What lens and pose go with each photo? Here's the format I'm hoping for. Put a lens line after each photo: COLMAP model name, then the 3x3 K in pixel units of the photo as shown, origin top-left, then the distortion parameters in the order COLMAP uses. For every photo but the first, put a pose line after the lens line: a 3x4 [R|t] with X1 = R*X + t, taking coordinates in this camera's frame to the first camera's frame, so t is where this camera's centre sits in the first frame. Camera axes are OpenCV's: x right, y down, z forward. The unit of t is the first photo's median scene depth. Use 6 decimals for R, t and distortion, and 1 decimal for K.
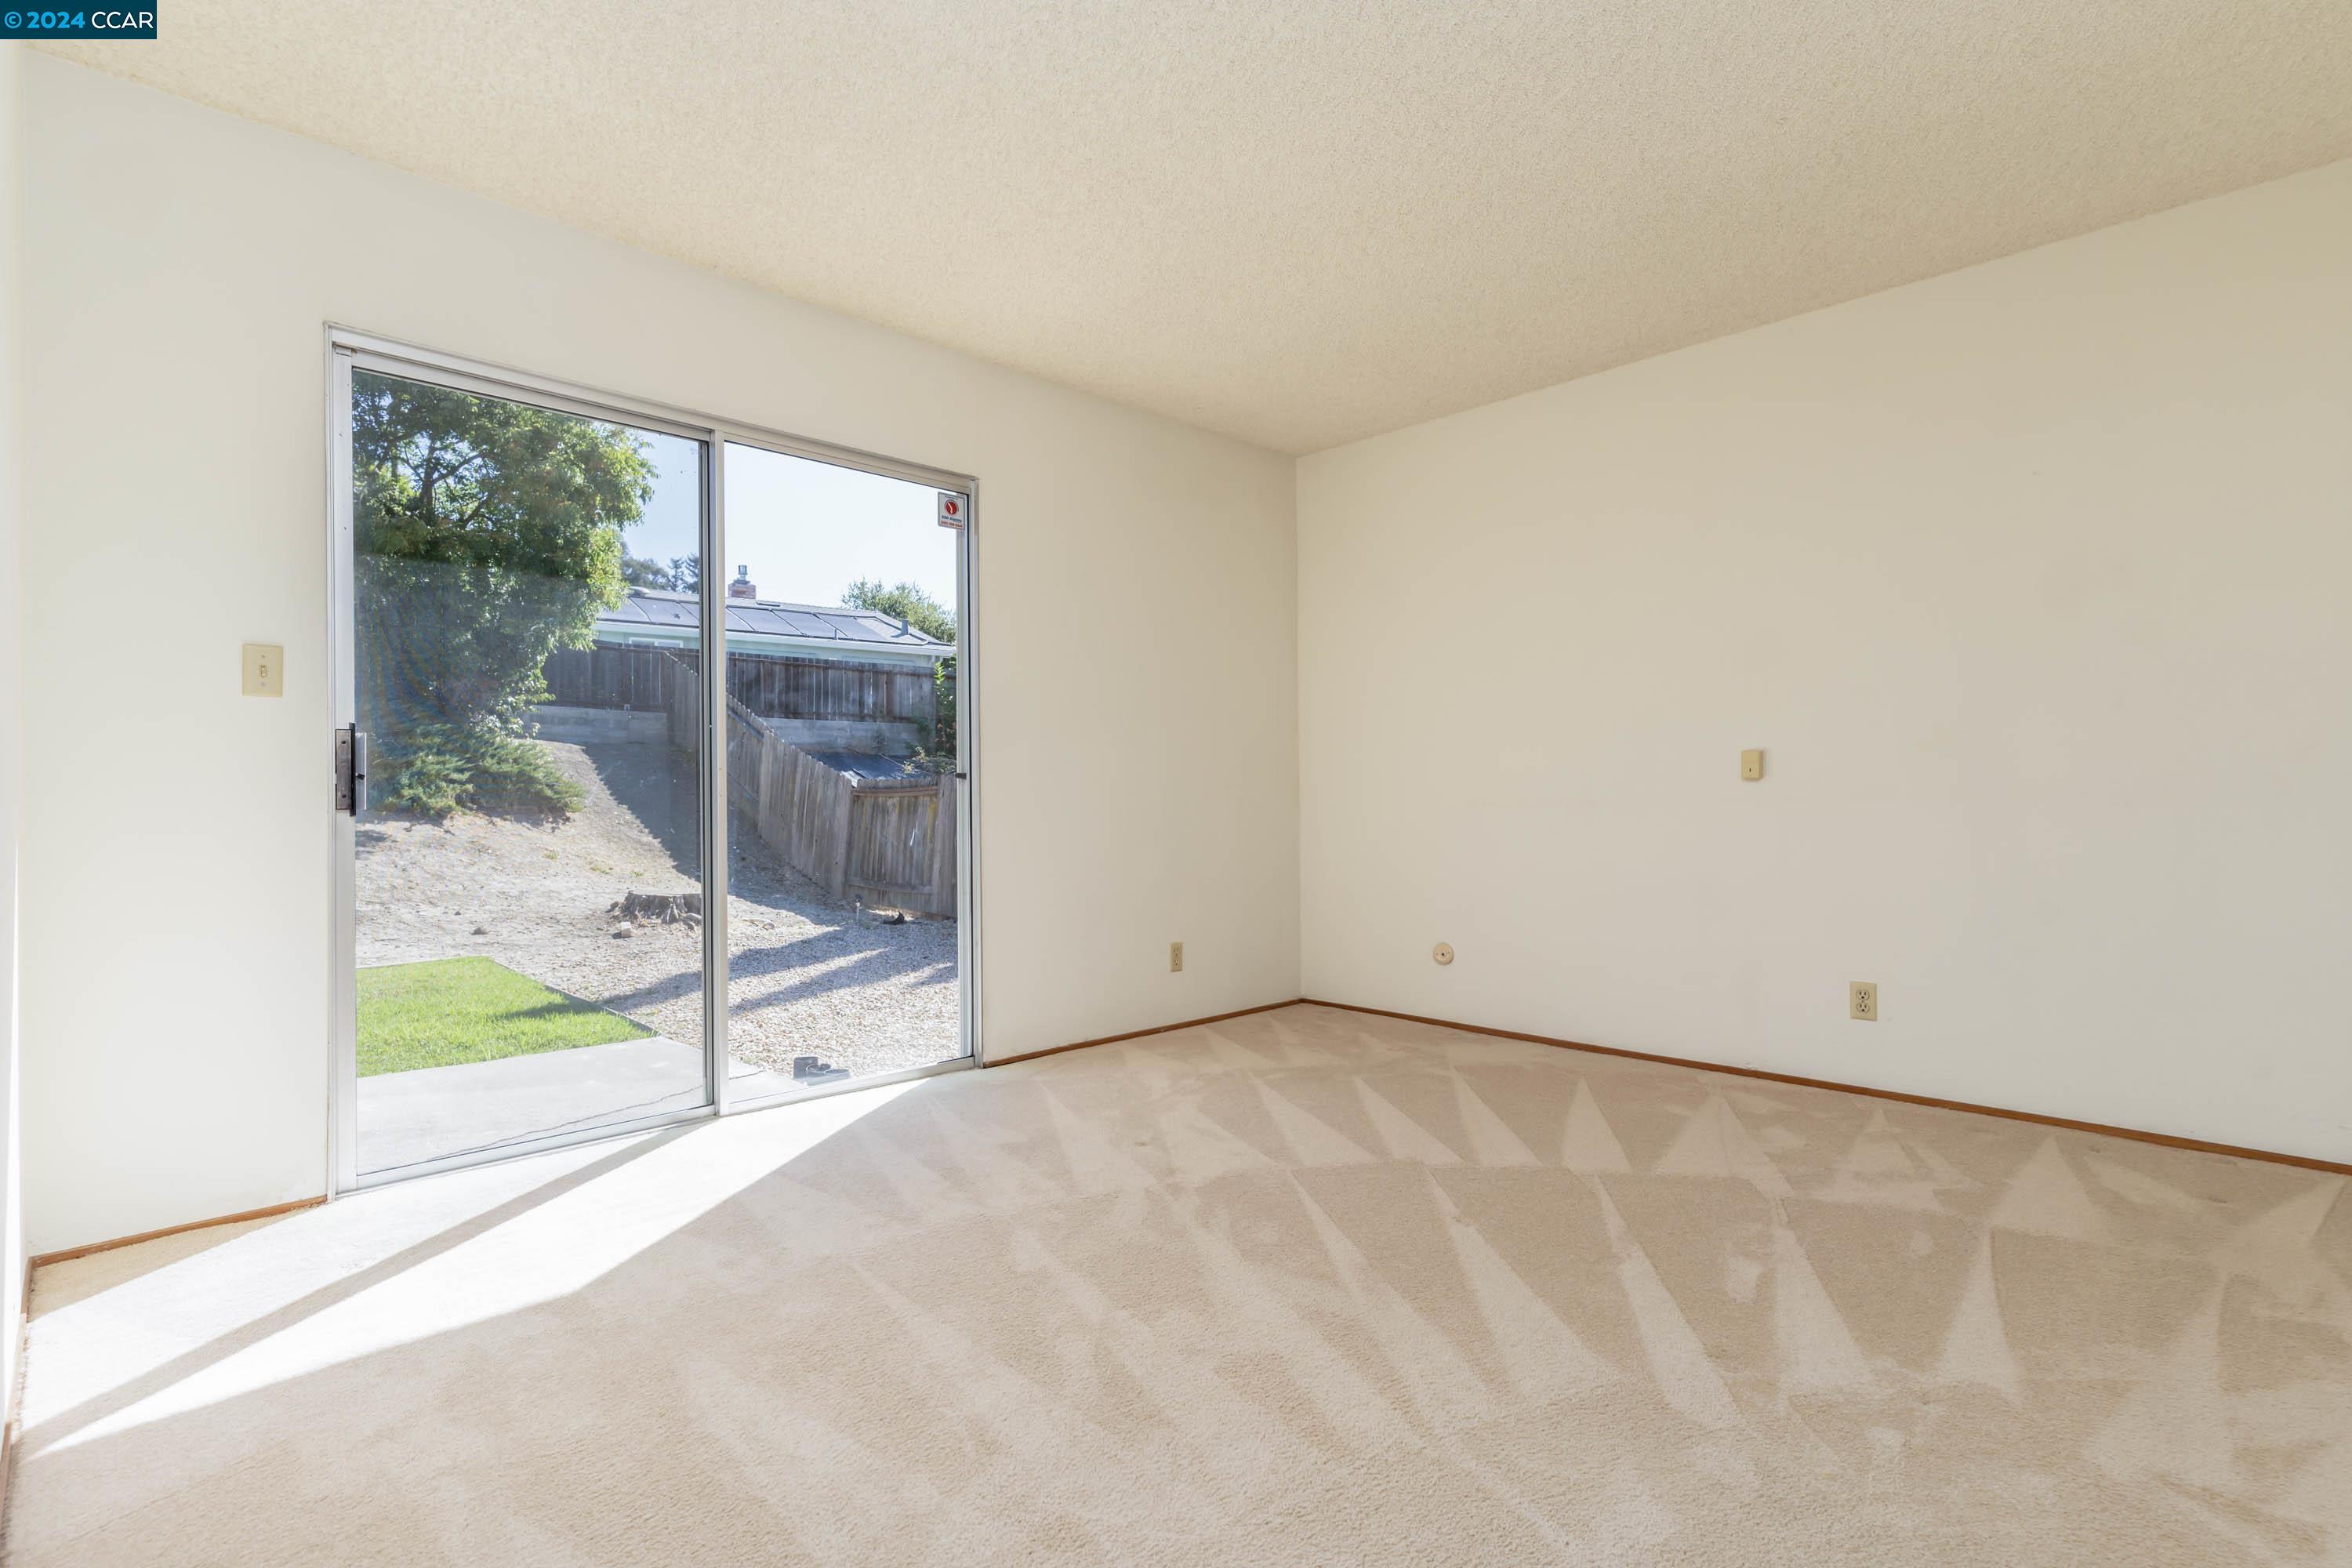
lens RADIAL K [[1131.1, 0, 1166.6], [0, 1131.1, 784.3], [0, 0, 1]] dist [-0.001446, -0.000392]
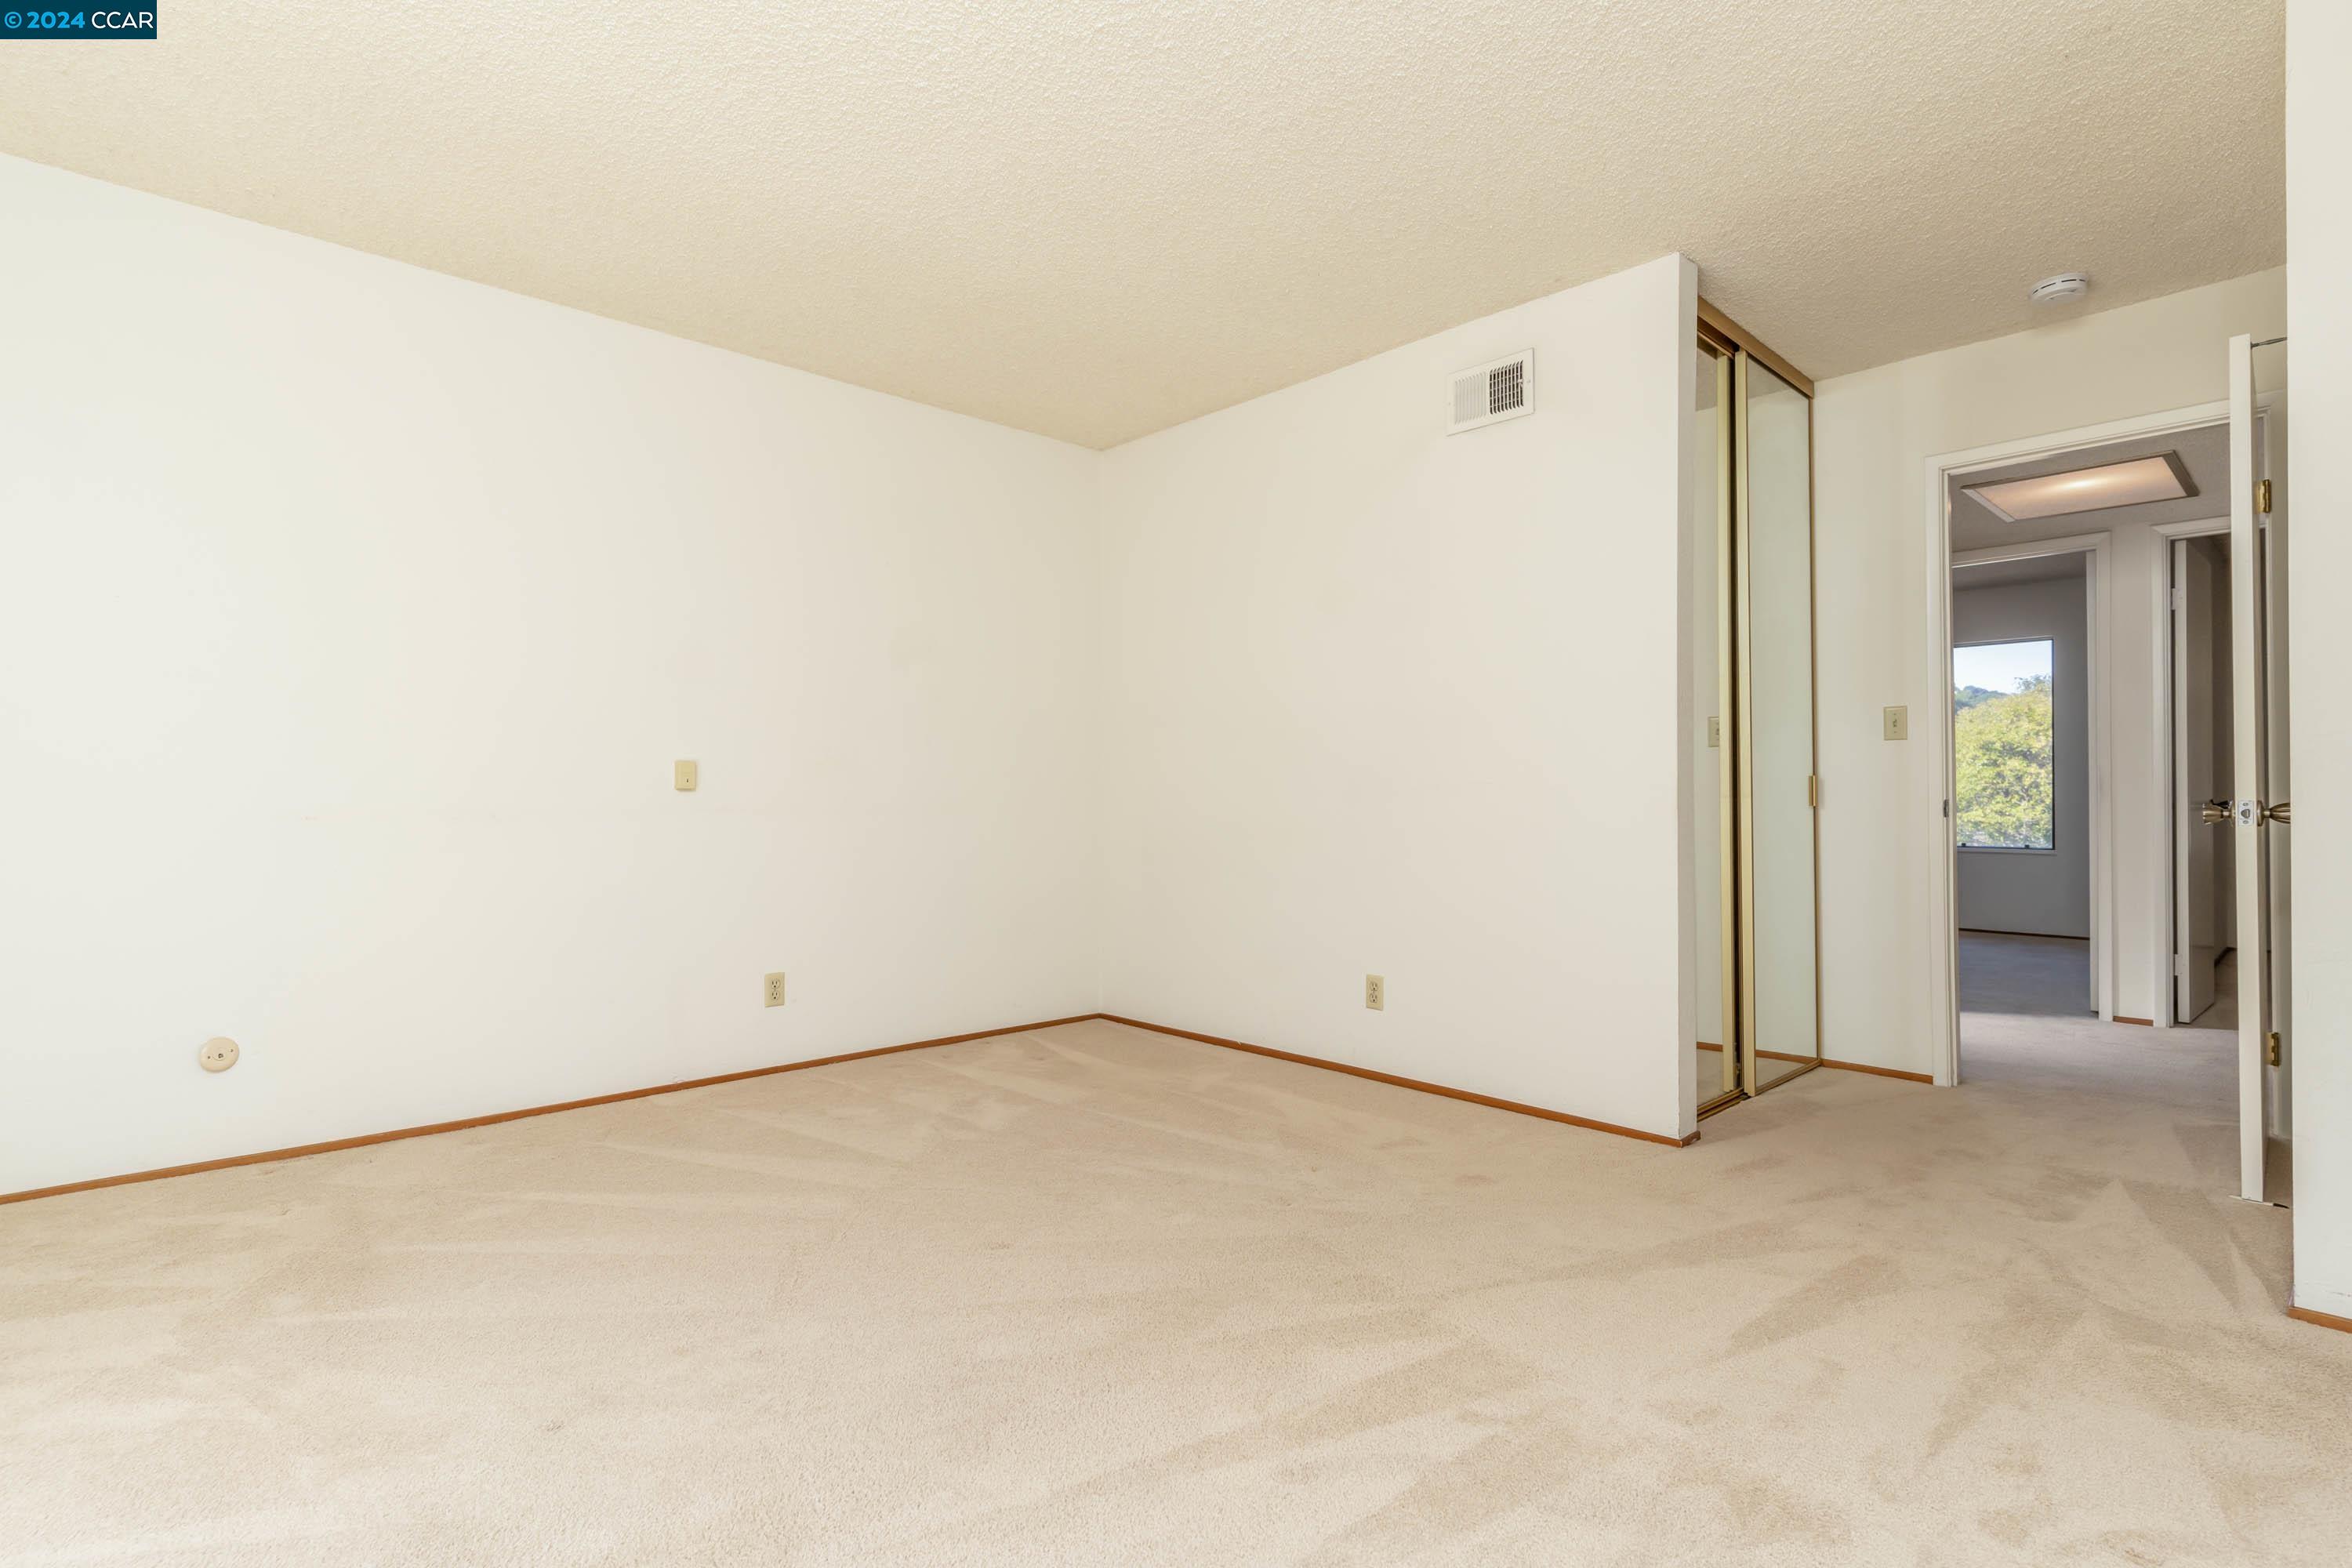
lens RADIAL K [[1131.1, 0, 1169.7], [0, 1131.1, 787.3], [0, 0, 1]] dist [-0.001446, -0.000392]
pose [[0.018218, 0.014641, 0.999727, -0.504806], [-0.006712, 0.999872, -0.014521, 0.004787], [-0.999812, -0.006446, 0.018314, 0.595522]]
